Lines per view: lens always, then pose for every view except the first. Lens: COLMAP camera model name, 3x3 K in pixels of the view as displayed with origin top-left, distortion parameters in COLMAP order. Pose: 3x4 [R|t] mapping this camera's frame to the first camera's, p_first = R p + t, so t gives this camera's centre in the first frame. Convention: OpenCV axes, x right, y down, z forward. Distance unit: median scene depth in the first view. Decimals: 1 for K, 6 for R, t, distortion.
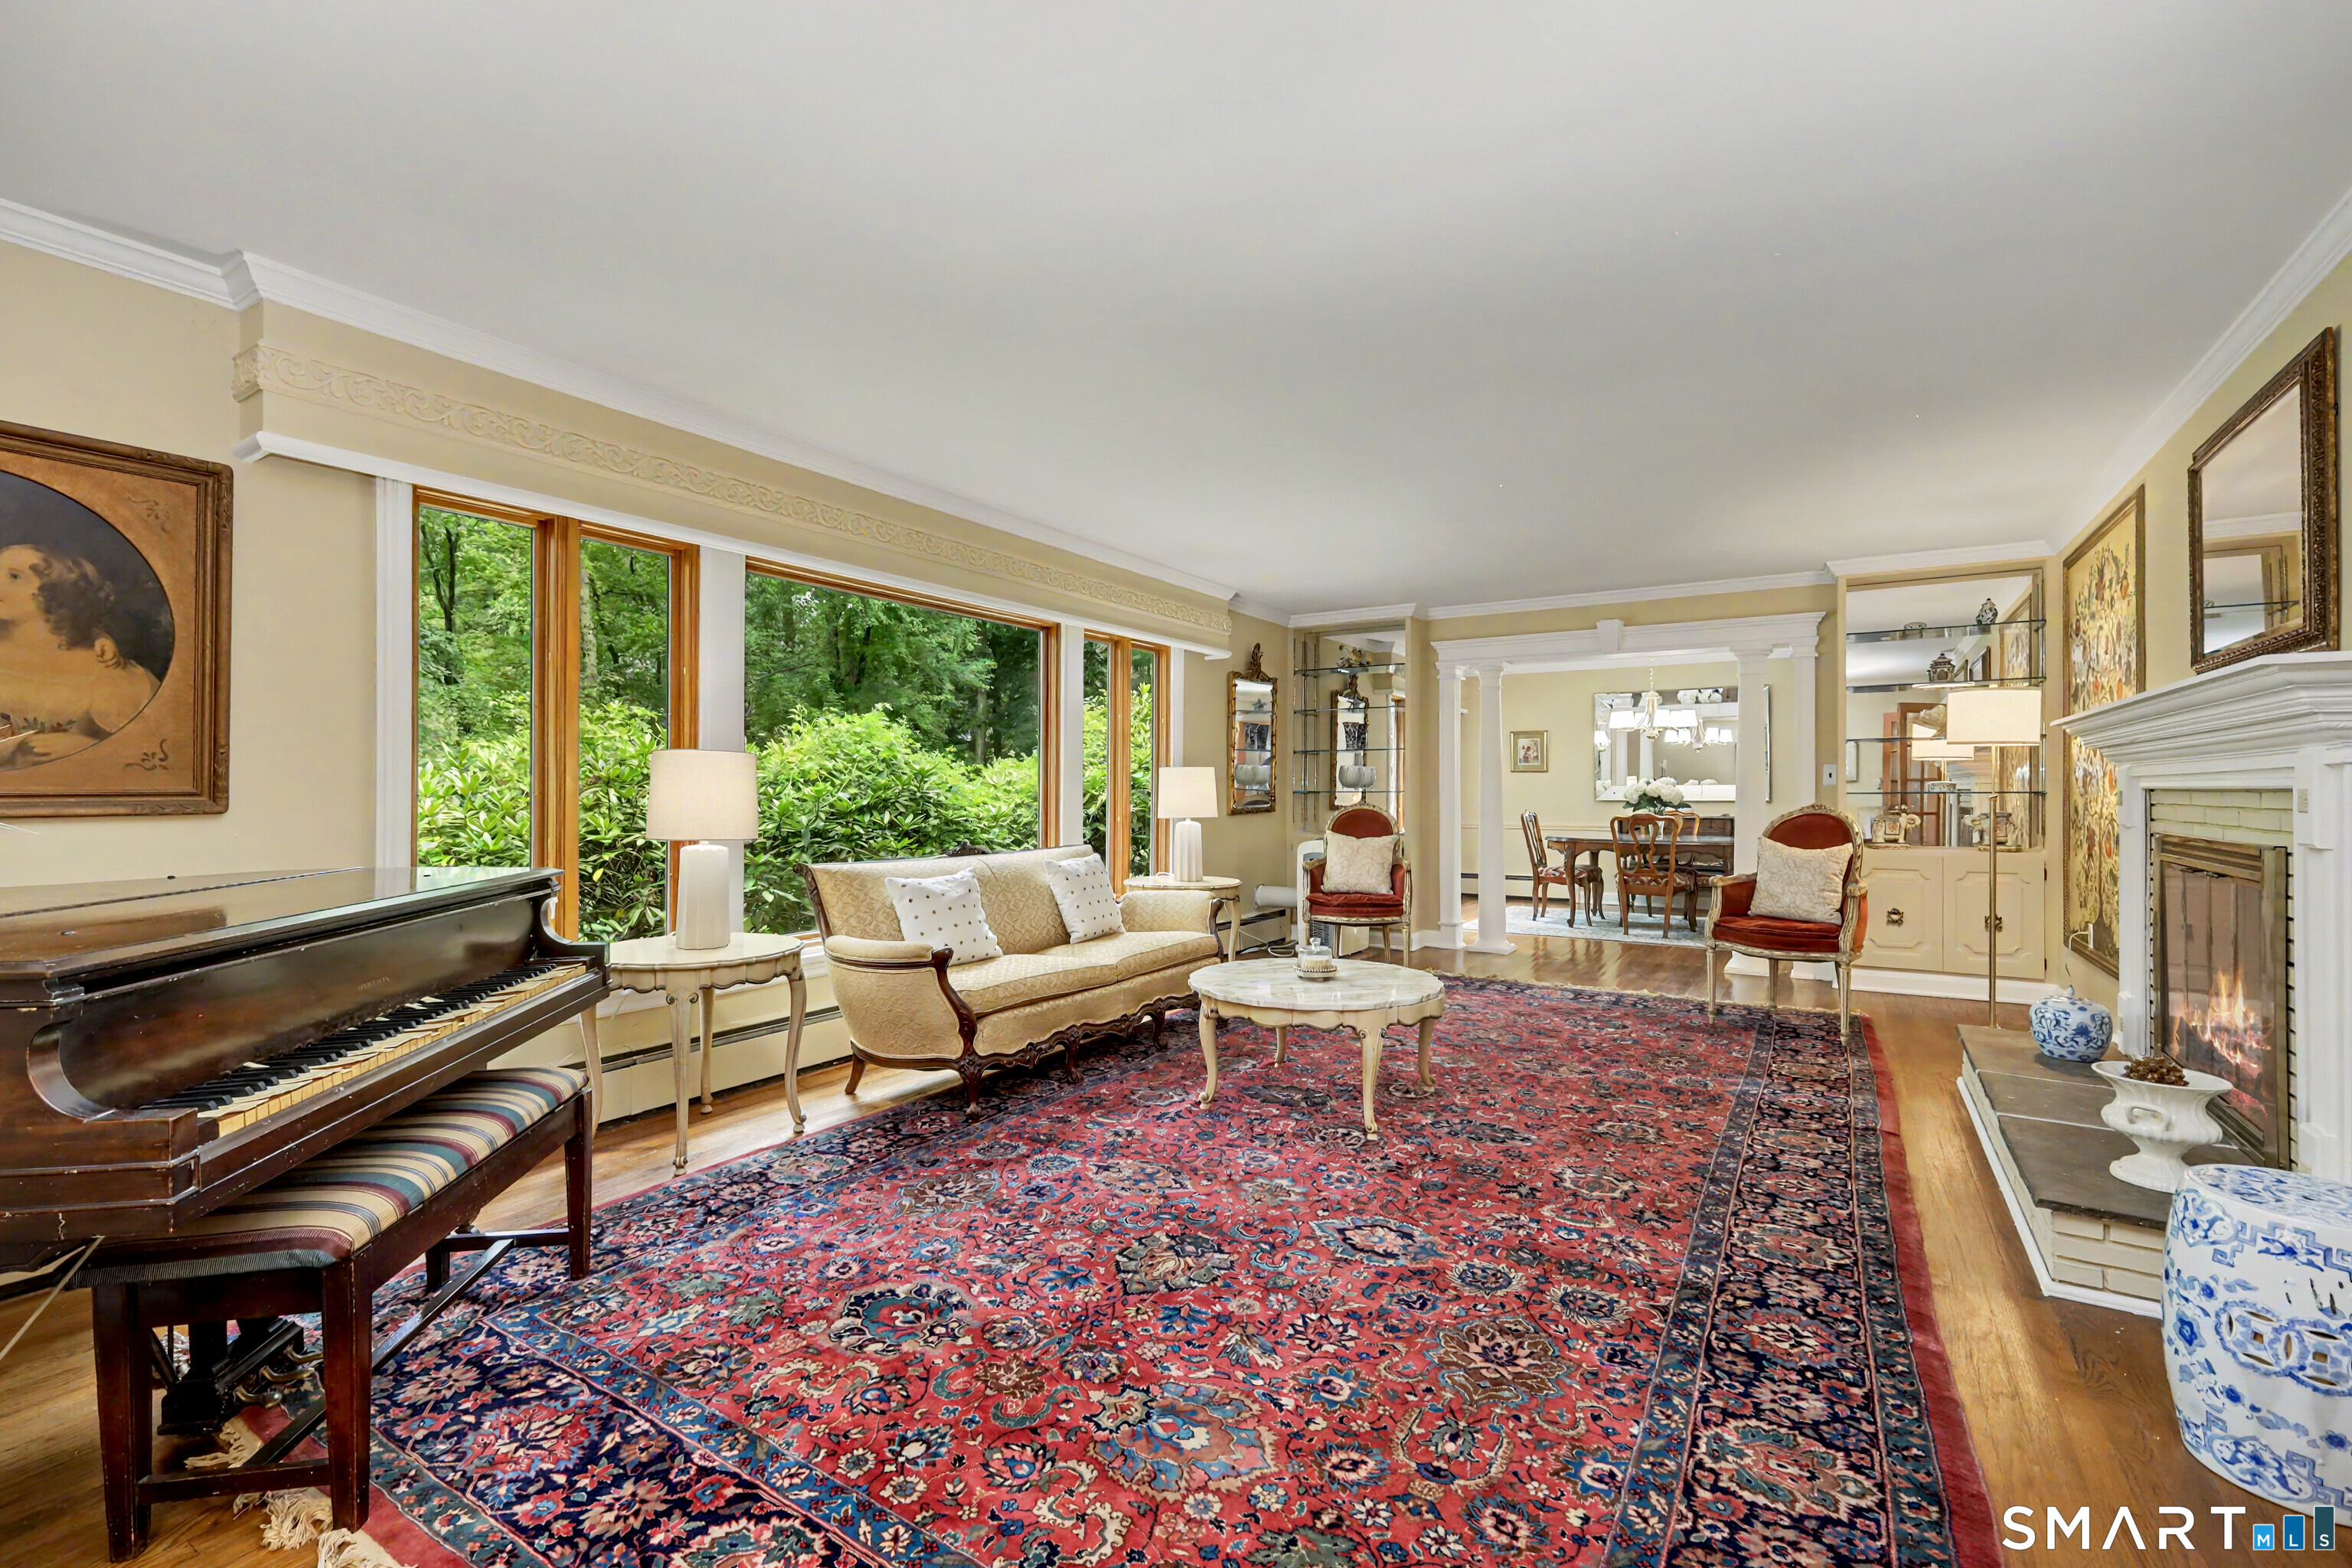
lens RADIAL K [[1026.7, 0, 1172.6], [0, 1026.7, 779.8], [0, 0, 1]] dist [0.001757, -0.000269]
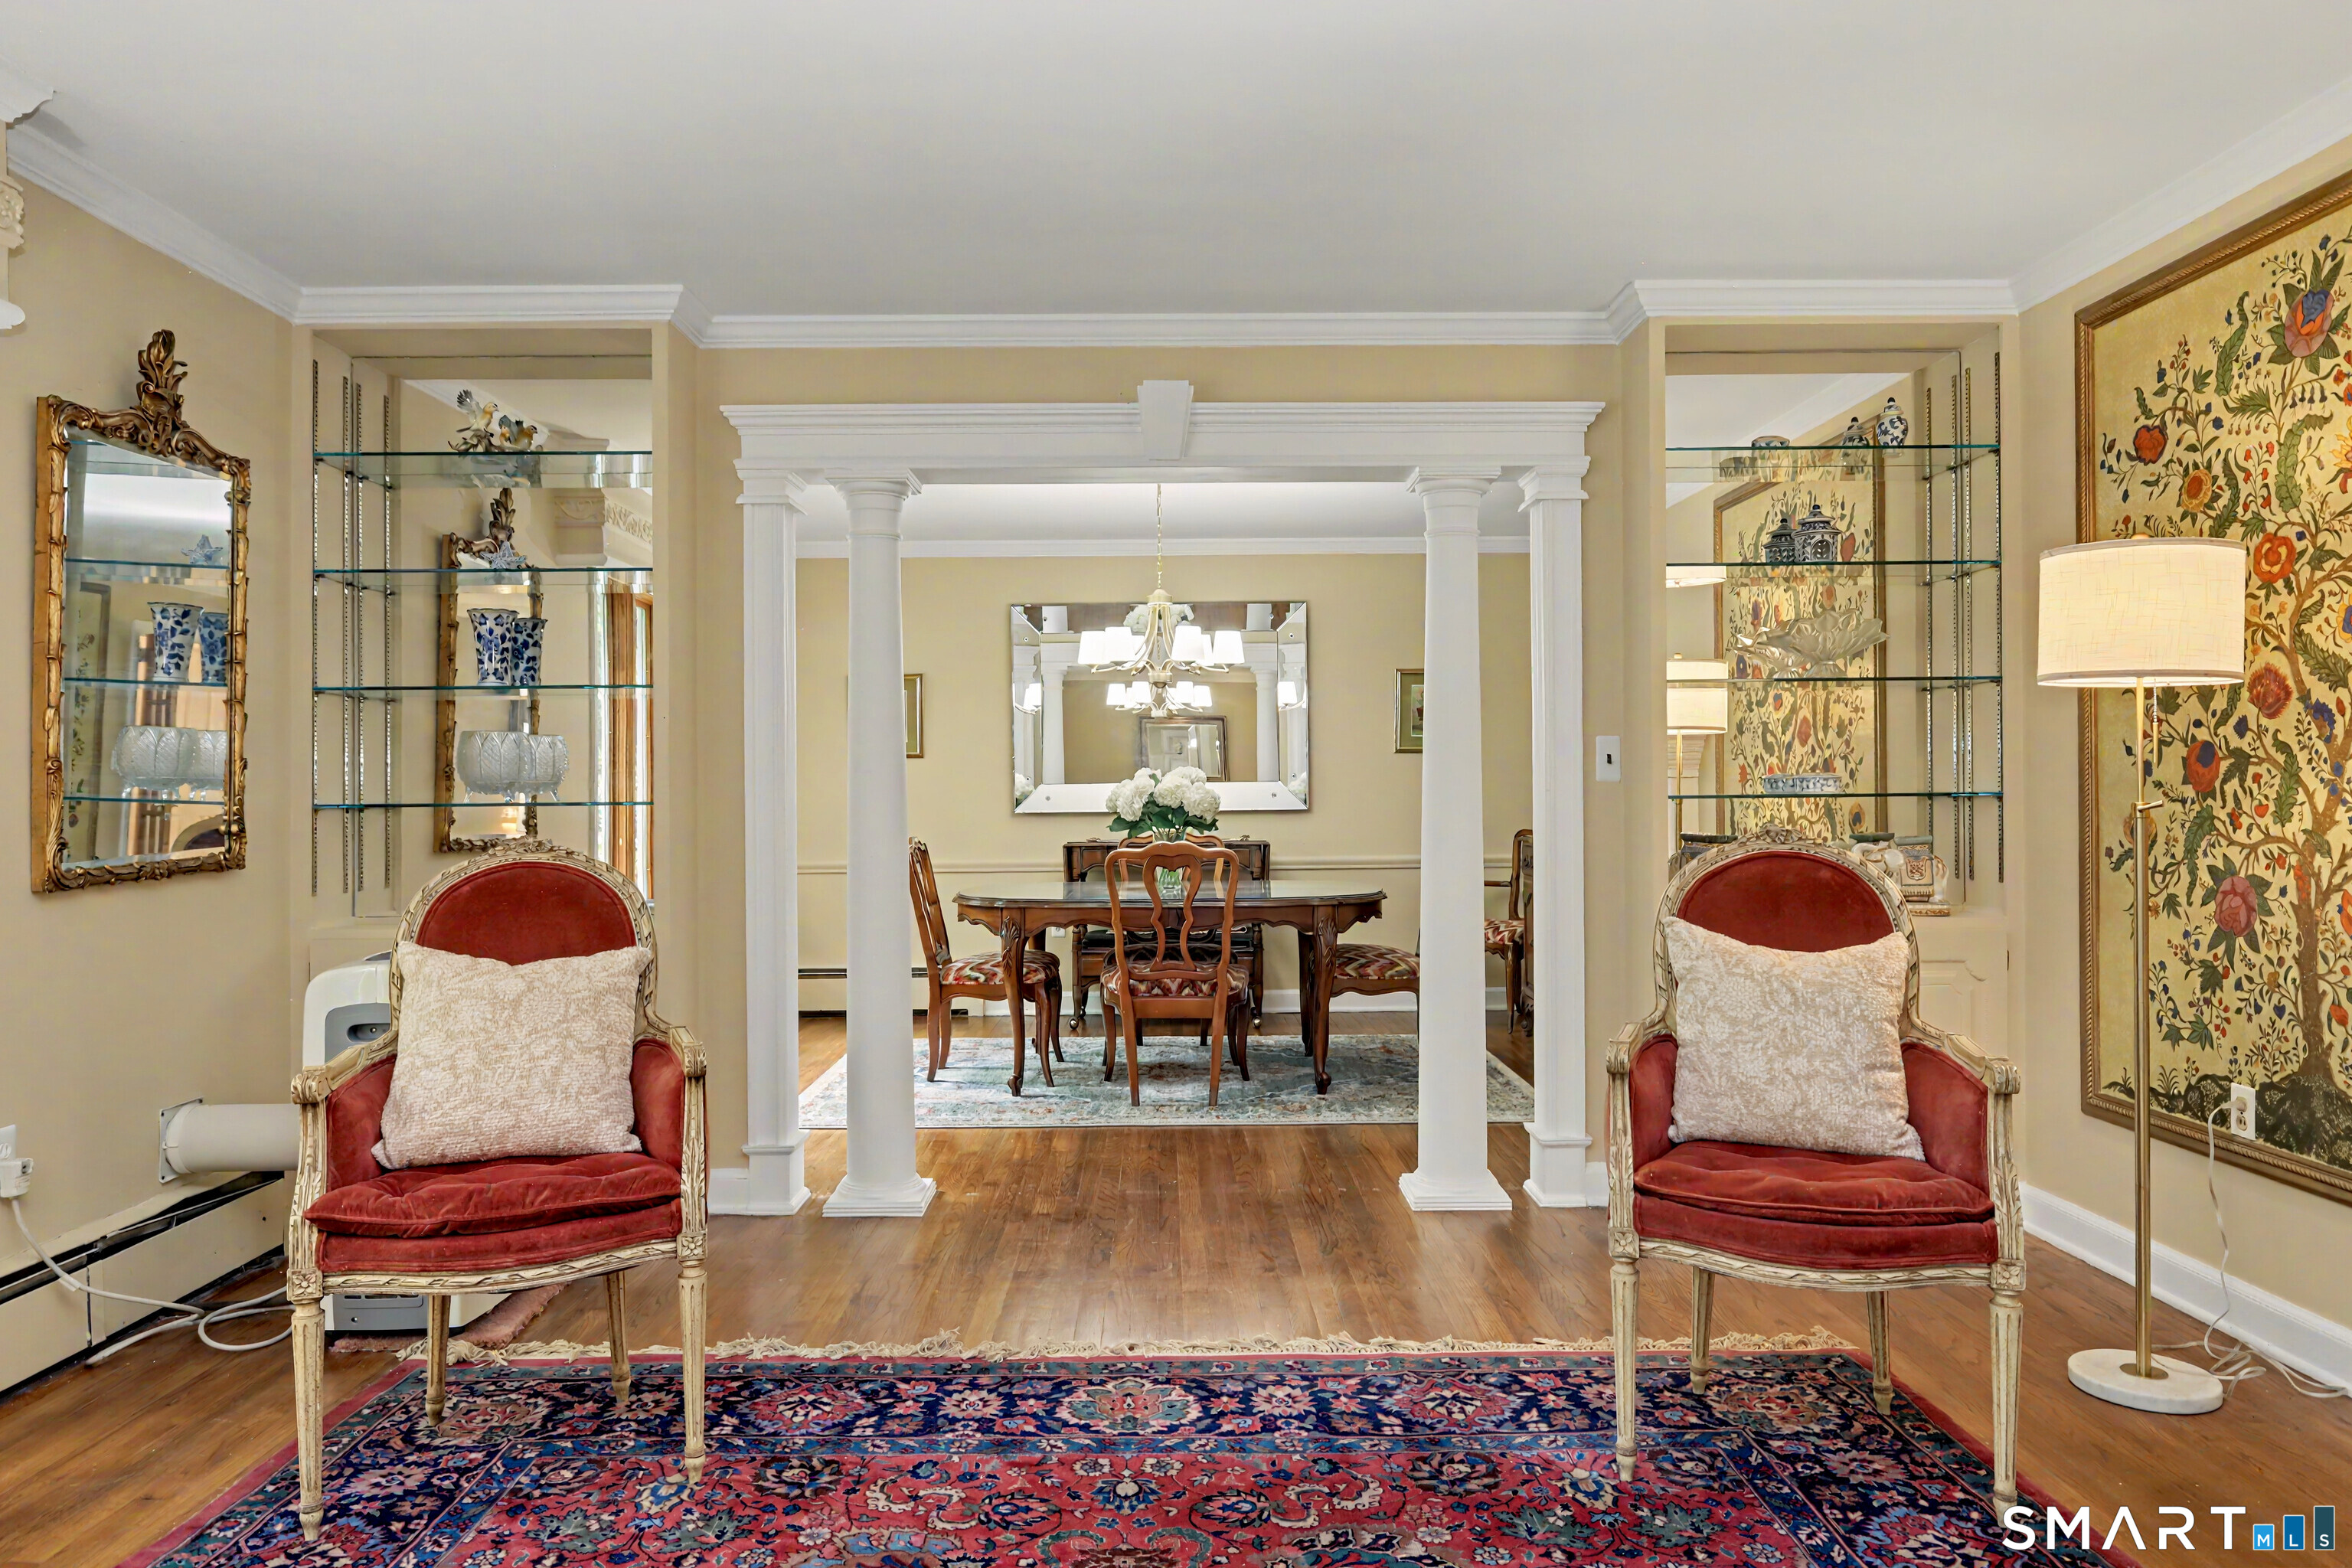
lens RADIAL K [[1567.0, 0, 1176.0], [0, 1567.0, 784.0], [0, 0, 1]] dist [0.004654, 0.001276]
pose [[0.839026, -0.006264, 0.544055, 0.075312], [0.003233, 0.999973, 0.006528, 0.001399], [-0.544082, -0.003718, 0.839024, 0.412818]]
